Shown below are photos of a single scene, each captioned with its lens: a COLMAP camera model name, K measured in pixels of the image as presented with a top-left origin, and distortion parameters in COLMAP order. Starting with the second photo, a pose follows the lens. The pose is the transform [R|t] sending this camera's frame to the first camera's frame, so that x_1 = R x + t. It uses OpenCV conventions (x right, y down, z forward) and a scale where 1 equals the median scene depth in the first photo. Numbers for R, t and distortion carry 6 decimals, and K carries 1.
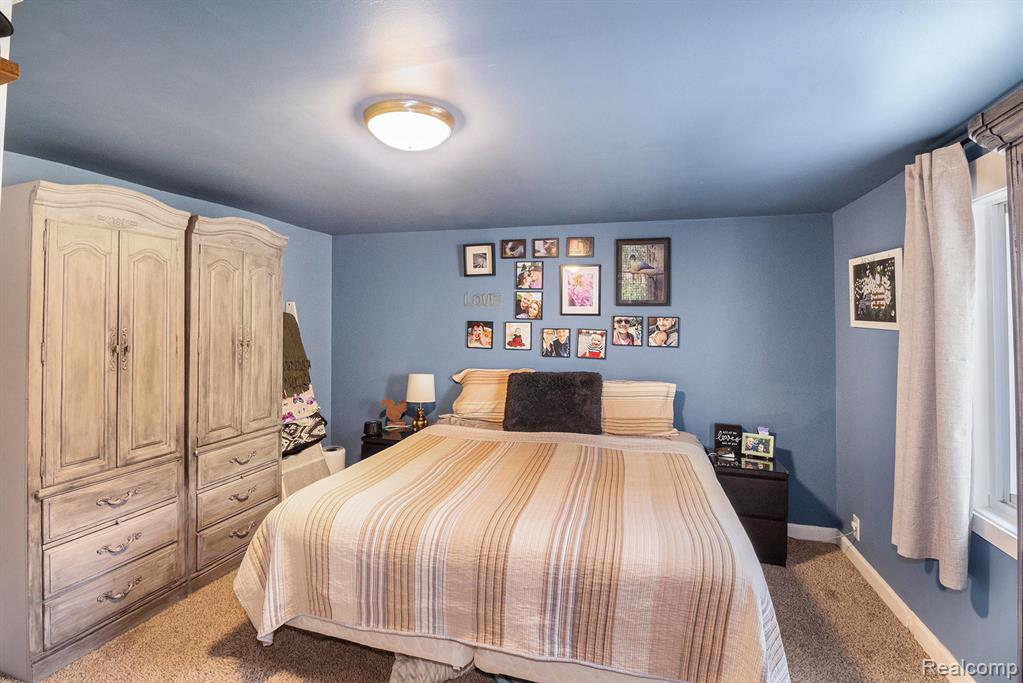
lens RADIAL K [[478.7, 0, 508.2], [0, 478.7, 292.1], [0, 0, 1]] dist [0.000423, -0.000050]
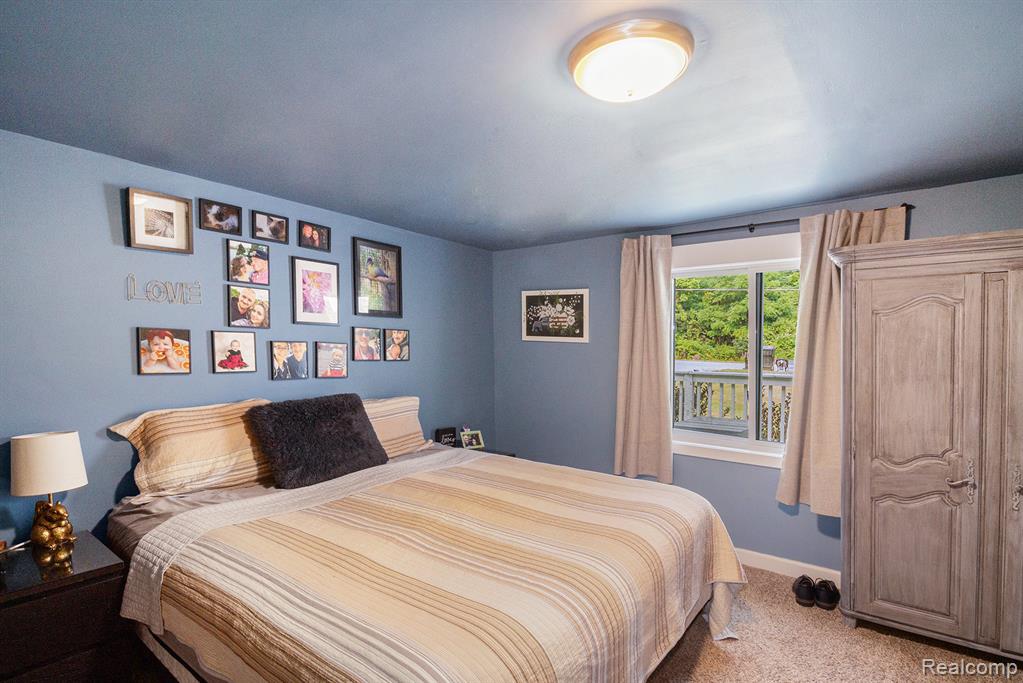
lens RADIAL K [[483.4, 0, 509.0], [0, 483.4, 347.2], [0, 0, 1]] dist [-0.000836, -0.000350]
pose [[0.391263, -0.007391, 0.920249, -0.452967], [-0.067749, 0.997023, 0.036812, 0.034745], [-0.917782, -0.076750, 0.389597, 0.395805]]
